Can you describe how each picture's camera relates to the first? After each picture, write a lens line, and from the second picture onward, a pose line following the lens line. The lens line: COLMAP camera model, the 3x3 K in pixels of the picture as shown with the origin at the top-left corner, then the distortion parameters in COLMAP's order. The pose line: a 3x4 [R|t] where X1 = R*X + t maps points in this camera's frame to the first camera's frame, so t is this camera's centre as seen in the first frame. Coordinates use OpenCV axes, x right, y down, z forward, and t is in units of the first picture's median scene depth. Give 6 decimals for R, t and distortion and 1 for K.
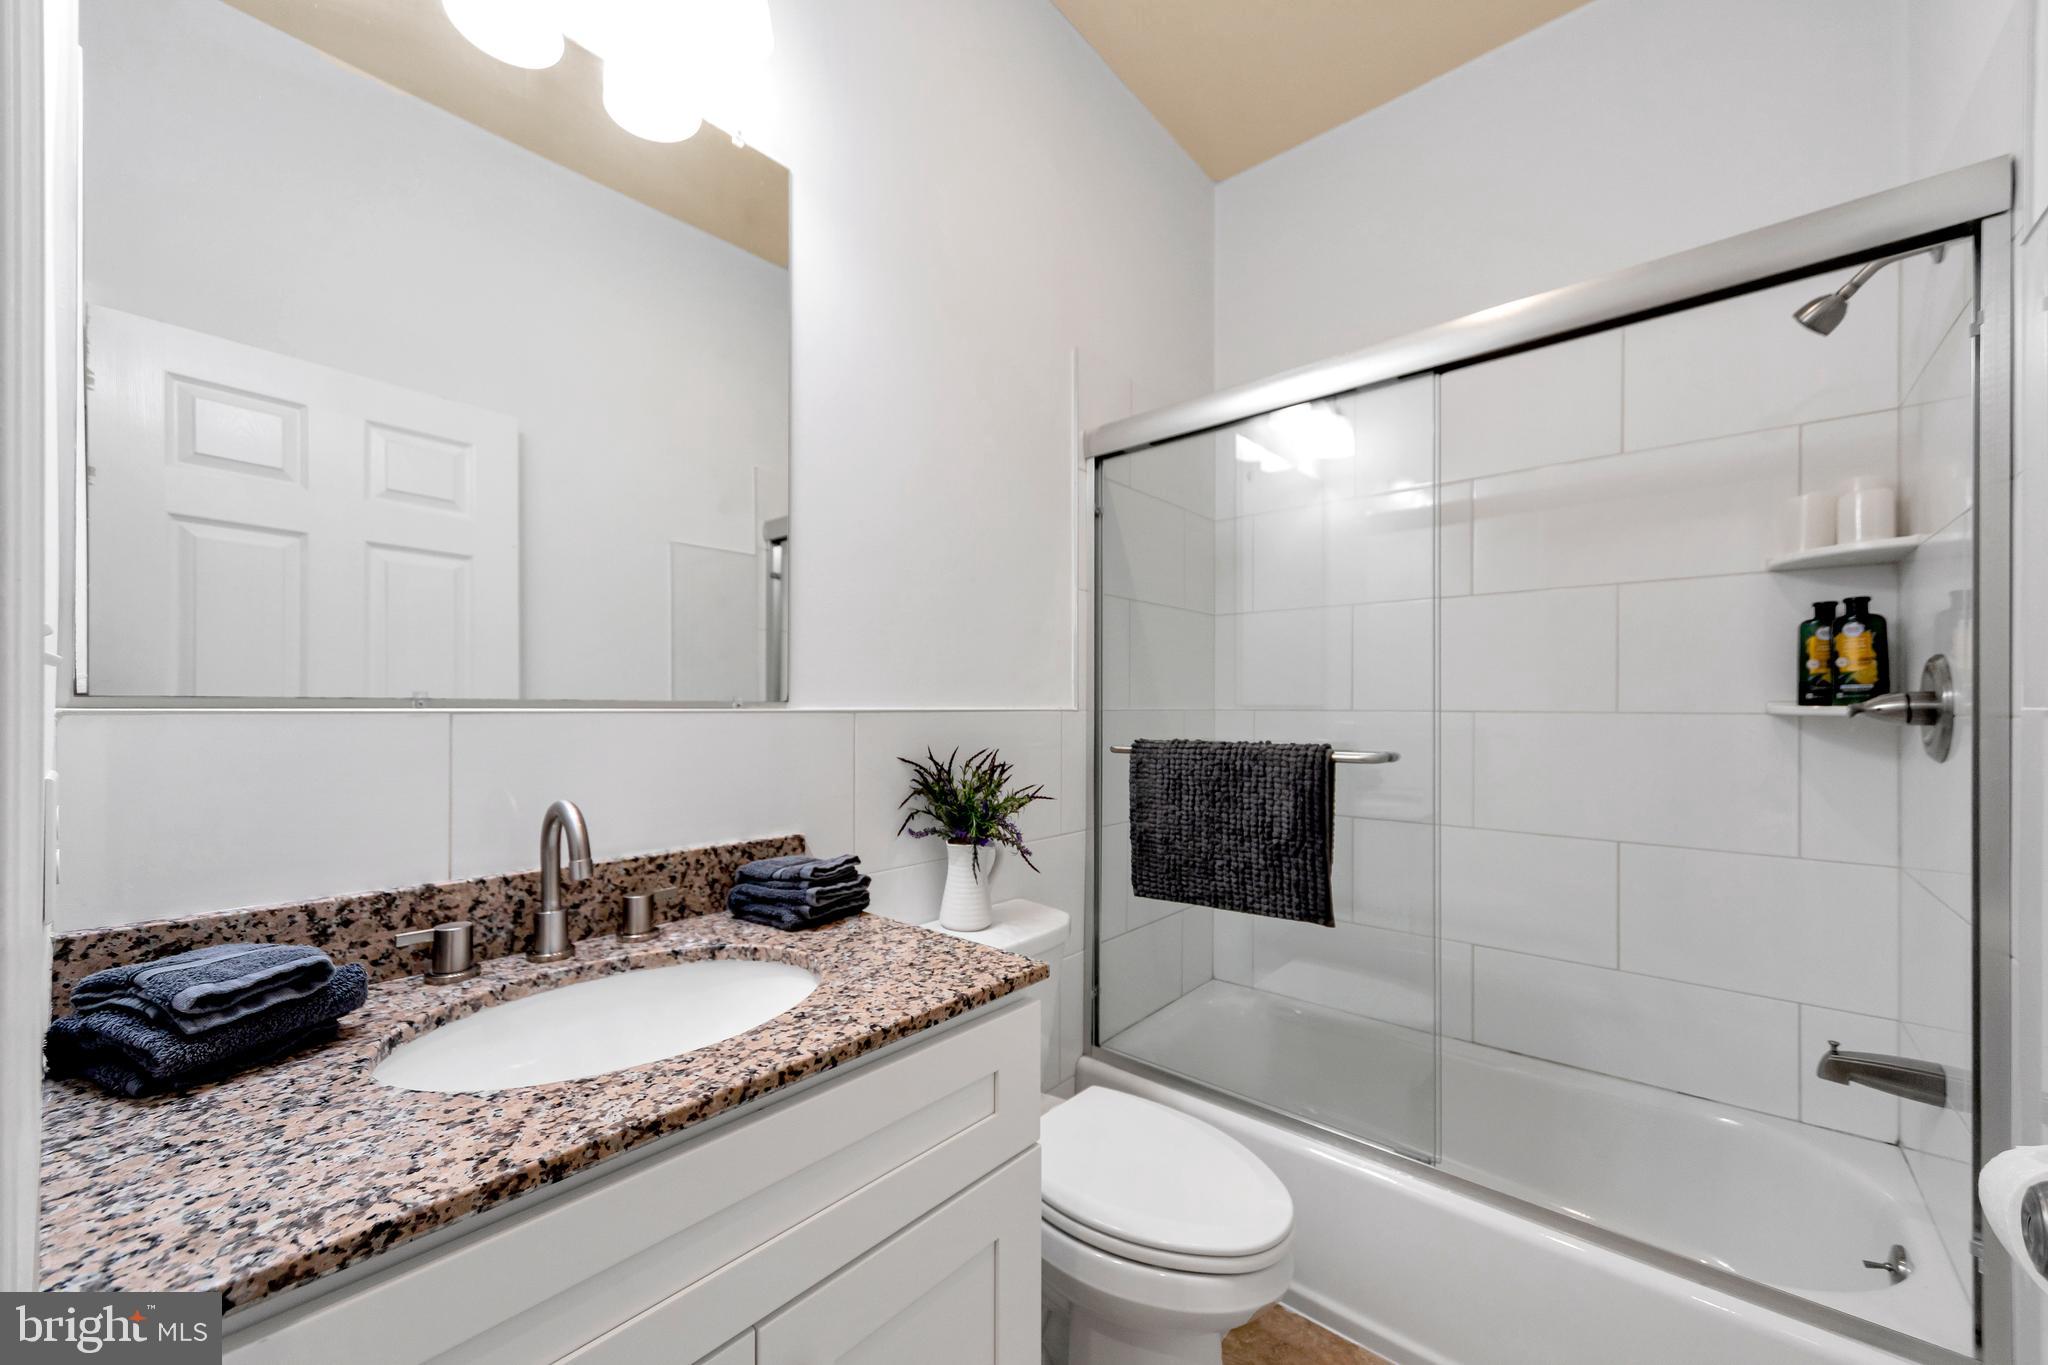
lens RADIAL K [[796.3, 0, 1017.7], [0, 796.3, 713.5], [0, 0, 1]] dist [0.009016, -0.000672]
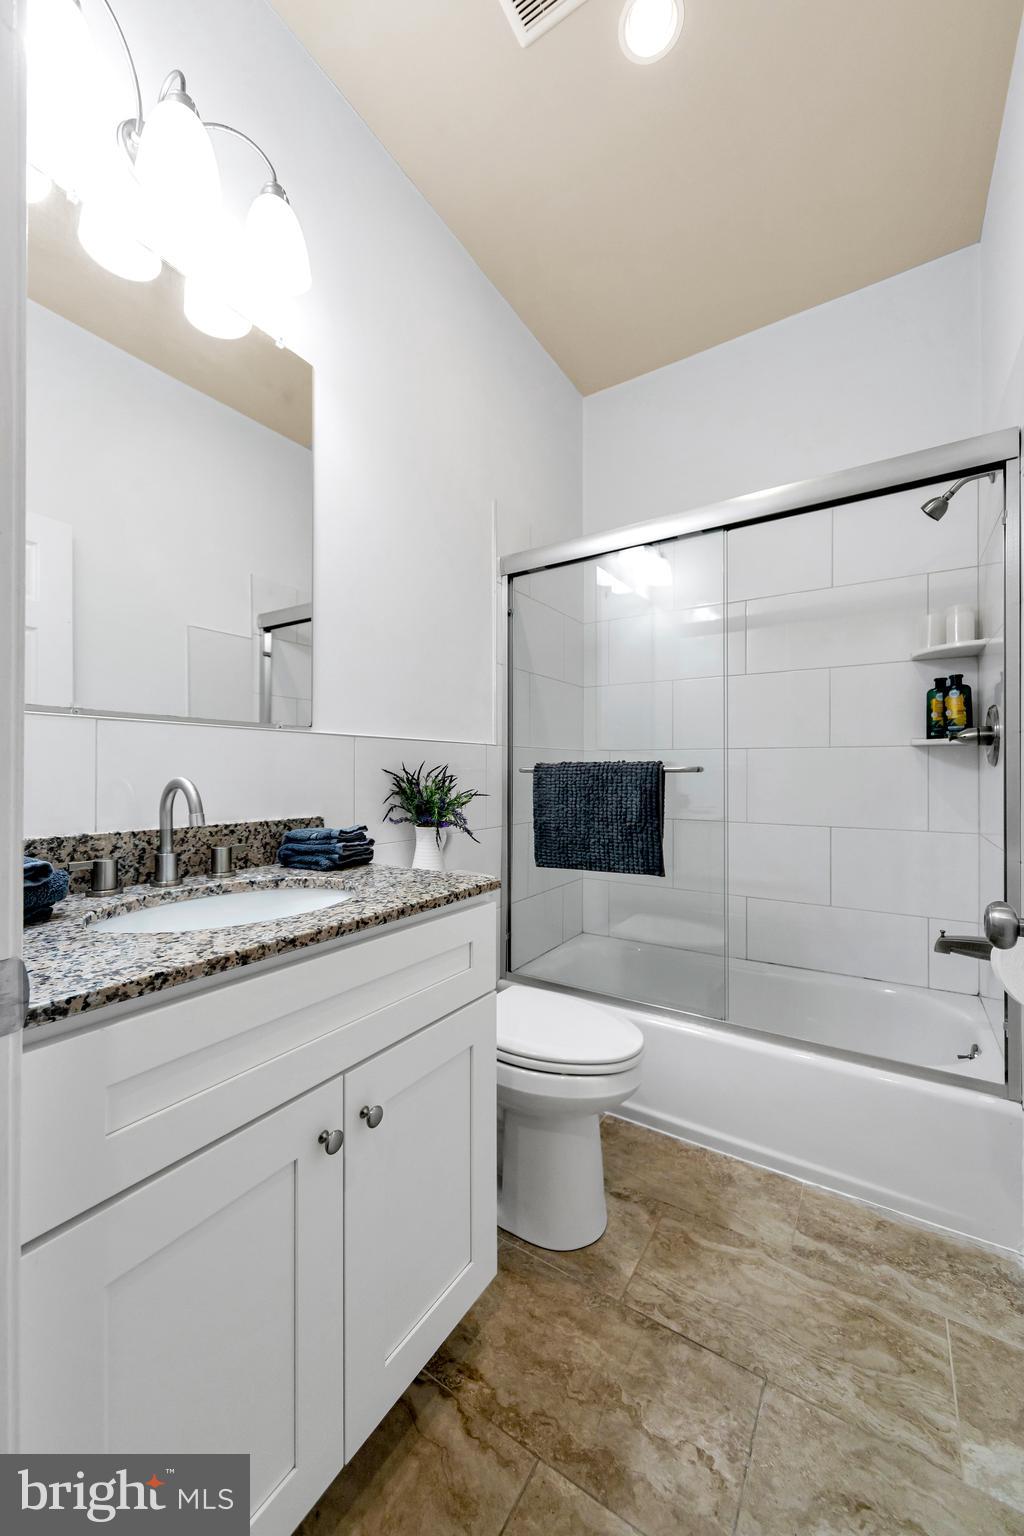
lens RADIAL K [[597.2, 0, 508.3], [0, 597.2, 773.4], [0, 0, 1]] dist [0.009016, -0.000672]
pose [[0.990363, 0.000396, 0.138495, -0.082545], [0.000235, 0.999990, -0.004541, 0.077233], [-0.138495, 0.004529, 0.990353, -0.143911]]
